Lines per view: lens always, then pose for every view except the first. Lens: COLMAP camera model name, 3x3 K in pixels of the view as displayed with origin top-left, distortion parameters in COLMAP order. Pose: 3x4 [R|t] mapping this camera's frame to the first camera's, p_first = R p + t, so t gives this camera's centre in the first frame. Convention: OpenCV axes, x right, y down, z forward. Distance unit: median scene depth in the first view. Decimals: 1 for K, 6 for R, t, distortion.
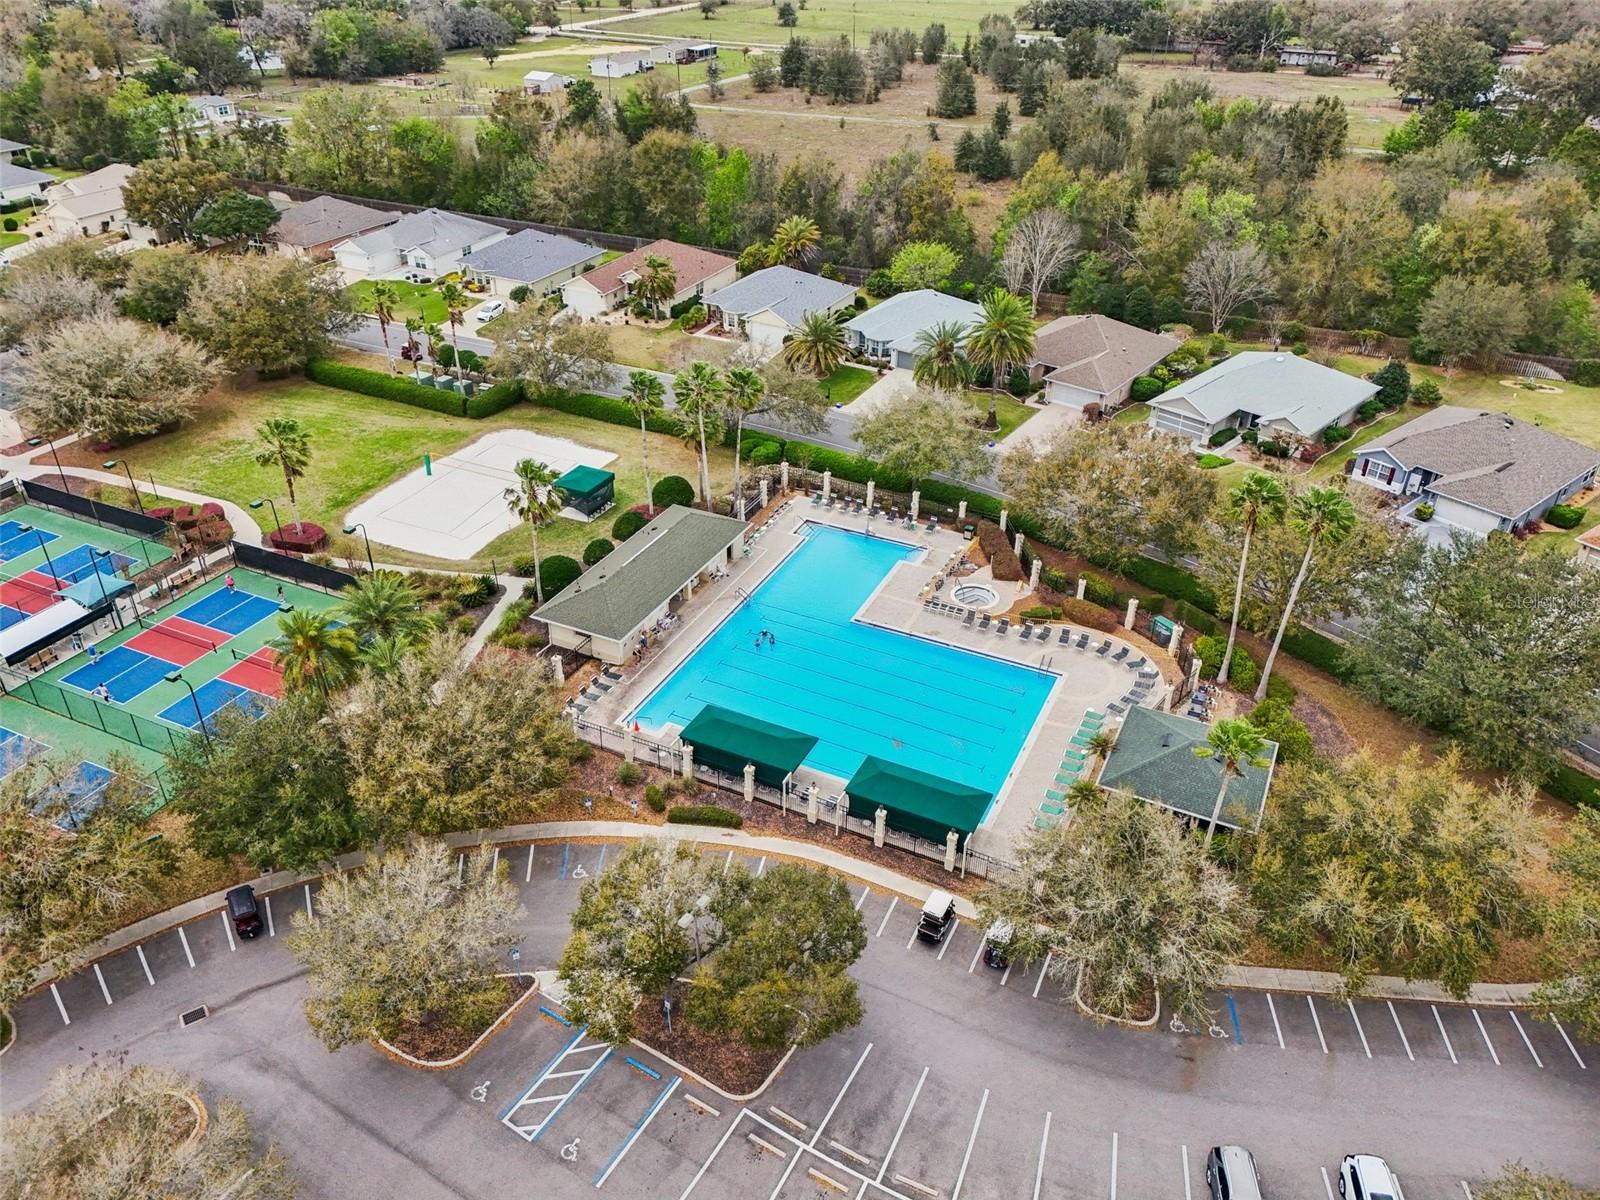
lens RADIAL K [[1188.2, 0, 800.0], [0, 1188.2, 600.0], [0, 0, 1]] dist [0.077720, -0.058395]
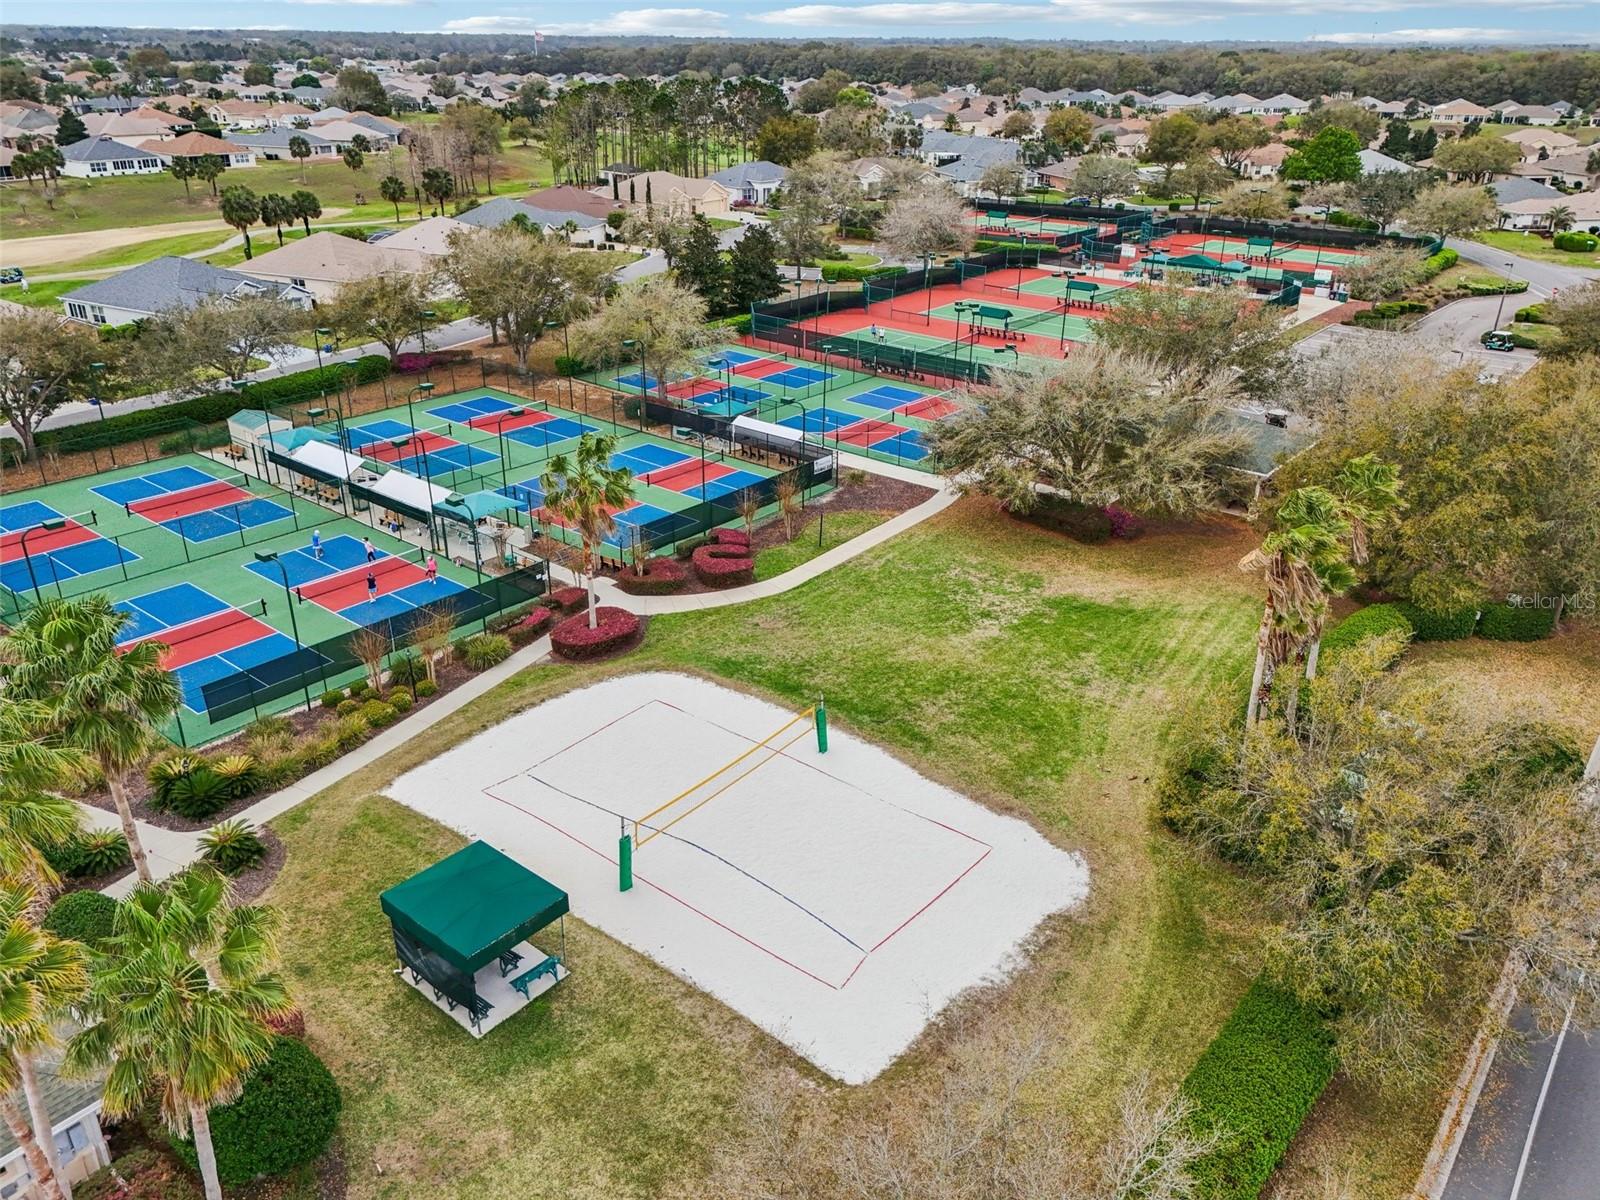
lens RADIAL K [[1188.2, 0, 800.0], [0, 1188.2, 600.0], [0, 0, 1]] dist [0.077720, -0.058395]
pose [[-0.215885, 0.407761, -0.887200, 0.072524], [-0.532445, 0.712484, 0.457022, -0.374908], [0.818472, 0.571049, 0.063296, 1.012001]]
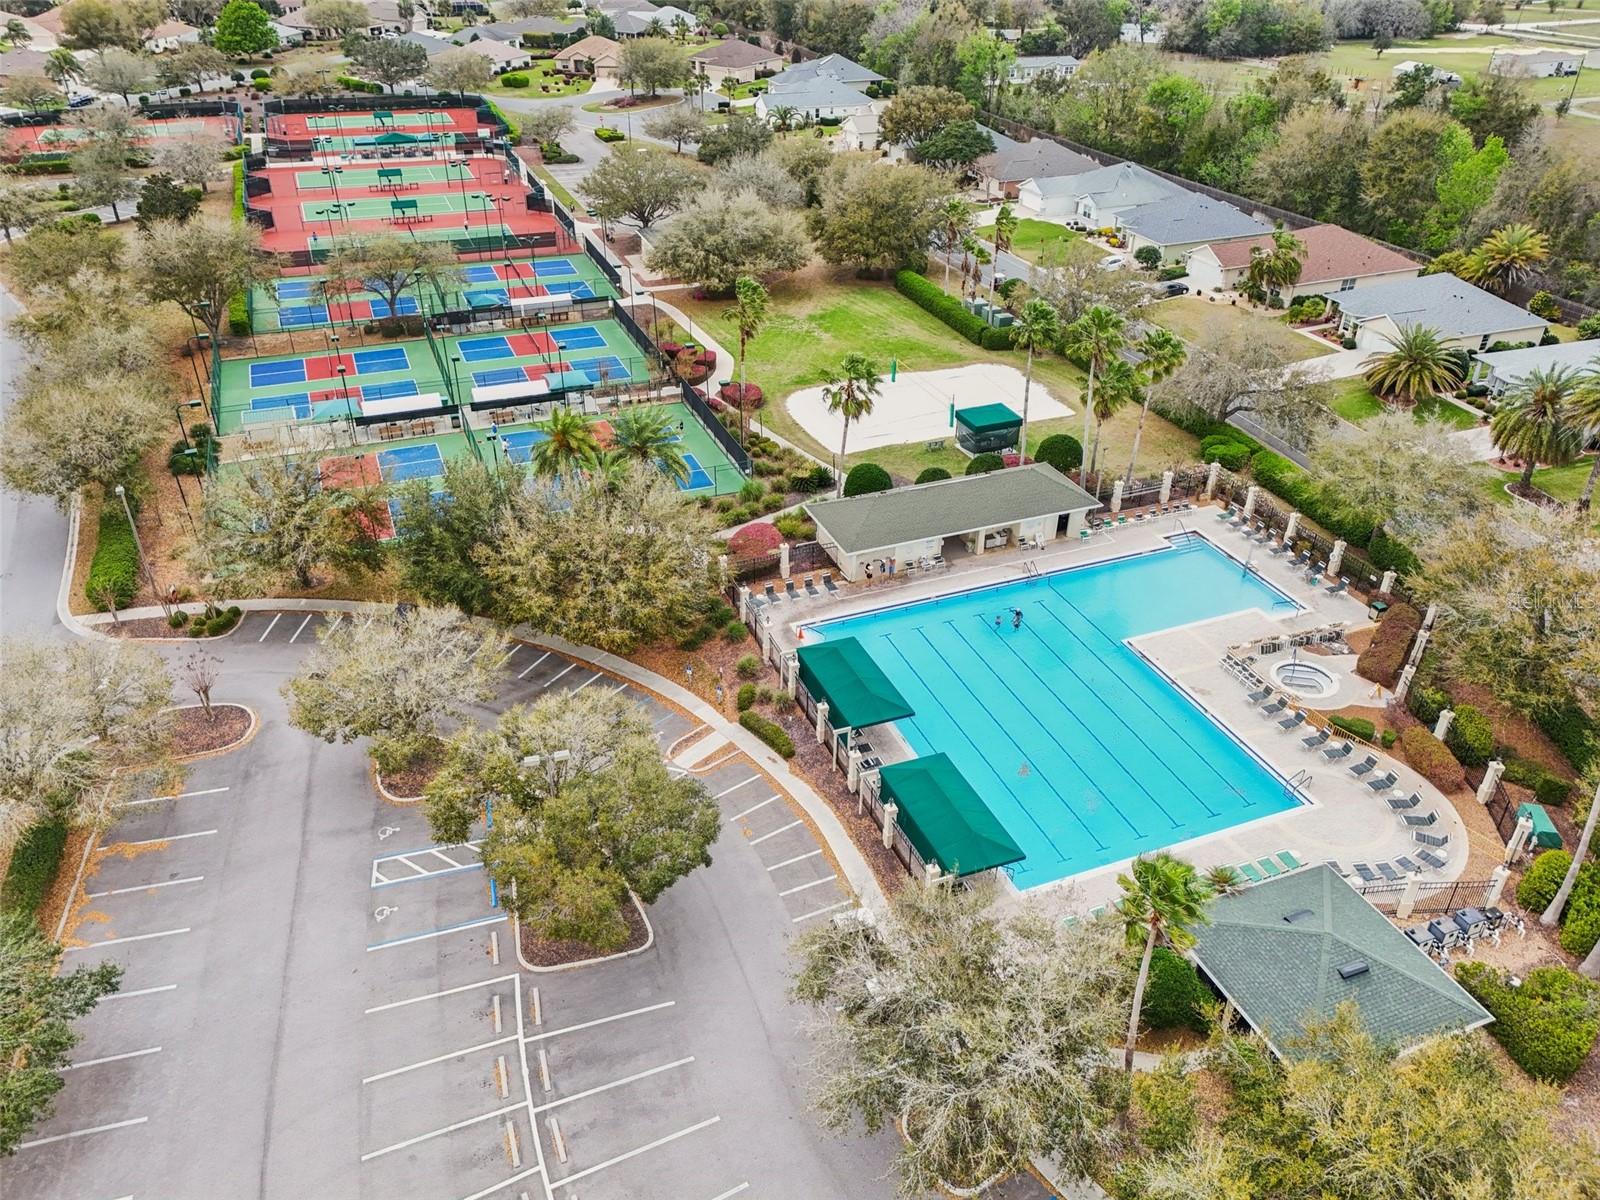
lens RADIAL K [[1188.2, 0, 800.0], [0, 1188.2, 600.0], [0, 0, 1]] dist [0.077720, -0.058395]
pose [[0.736500, 0.352993, -0.577030, 0.303155], [-0.358355, 0.927111, 0.109761, -0.016577], [0.573715, 0.125942, 0.809314, 0.180130]]
